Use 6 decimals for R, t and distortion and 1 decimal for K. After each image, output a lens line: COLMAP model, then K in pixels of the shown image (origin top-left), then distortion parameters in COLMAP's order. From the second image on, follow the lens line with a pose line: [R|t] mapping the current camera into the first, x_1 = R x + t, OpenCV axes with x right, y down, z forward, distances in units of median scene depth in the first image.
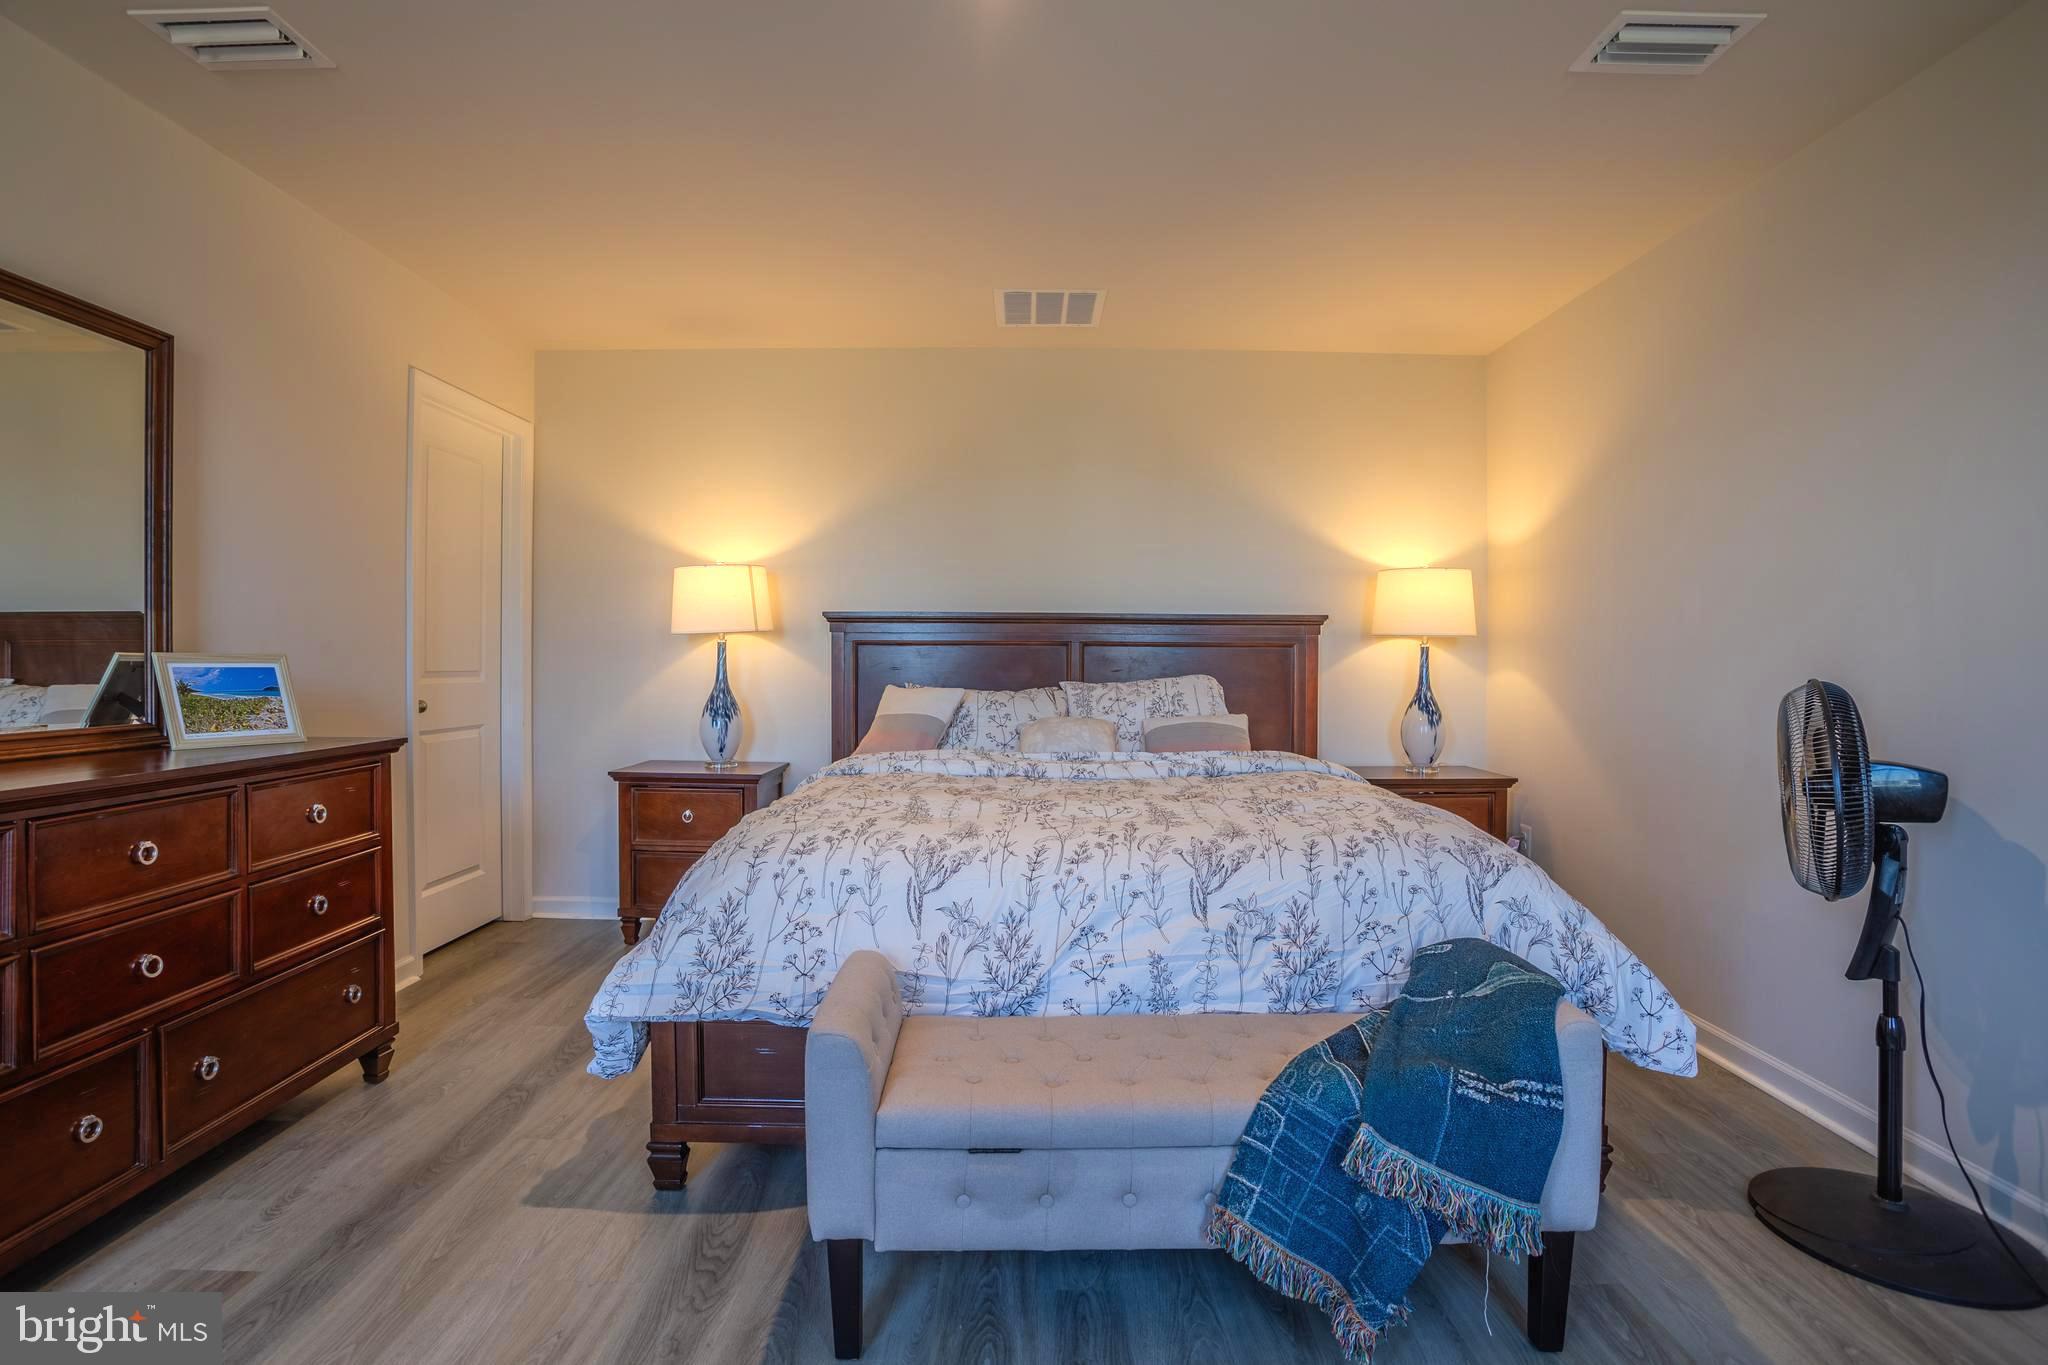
lens RADIAL K [[998.5, 0, 1037.5], [0, 998.5, 689.1], [0, 0, 1]] dist [-0.086512, 0.043919]
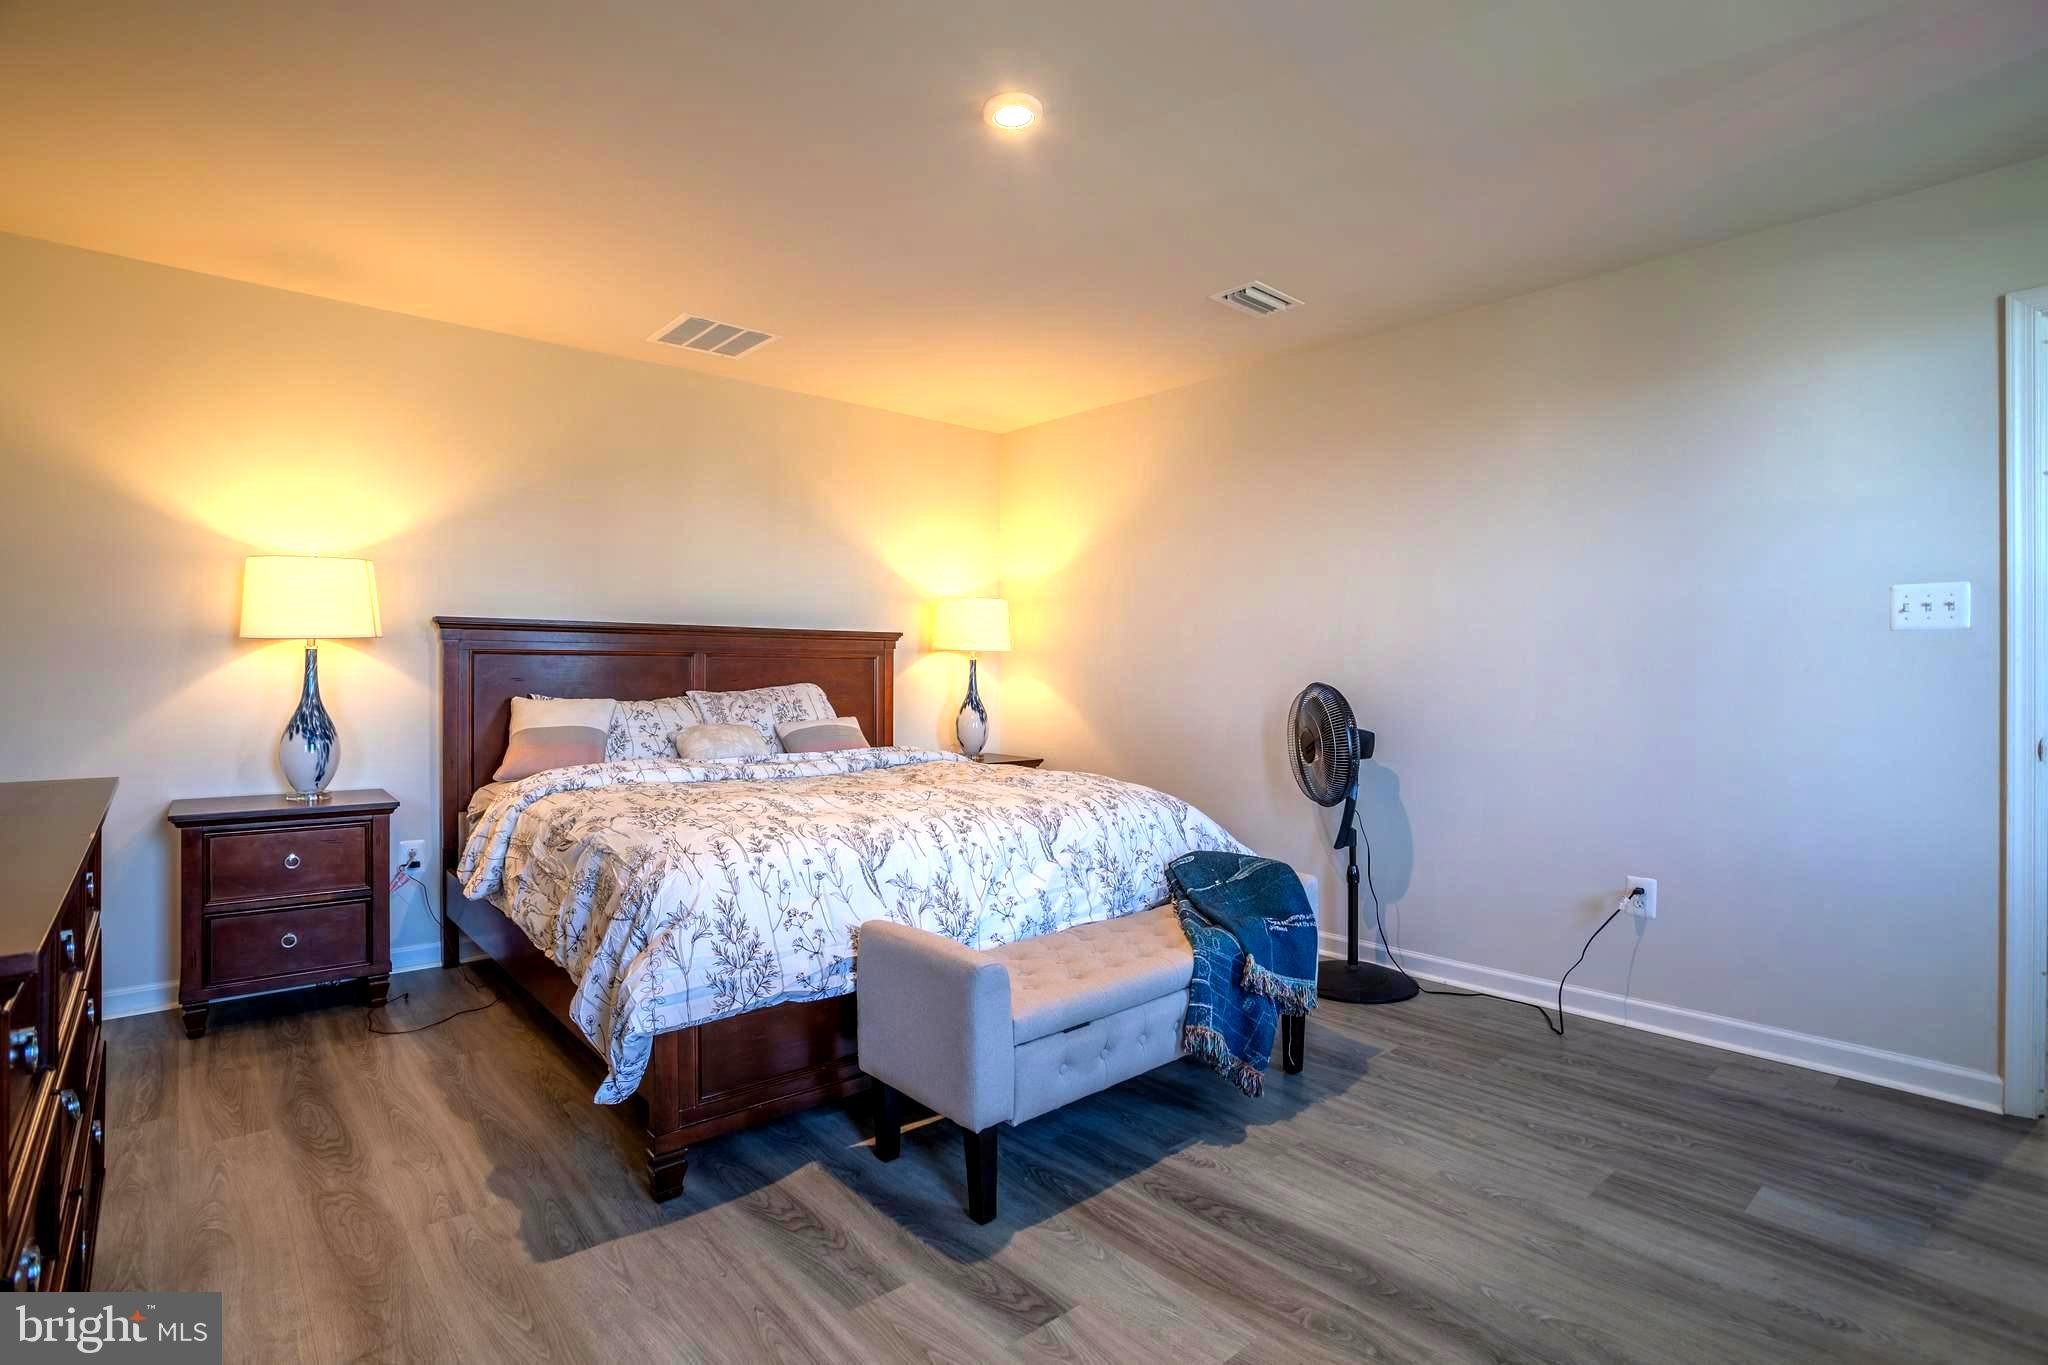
lens RADIAL K [[998.5, 0, 1037.5], [0, 998.5, 689.1], [0, 0, 1]] dist [-0.086512, 0.043919]
pose [[0.742552, -0.011039, 0.669697, -0.548276], [0.016145, 0.999869, -0.001420, -0.003056], [-0.669593, 0.011867, 0.742633, -0.003443]]
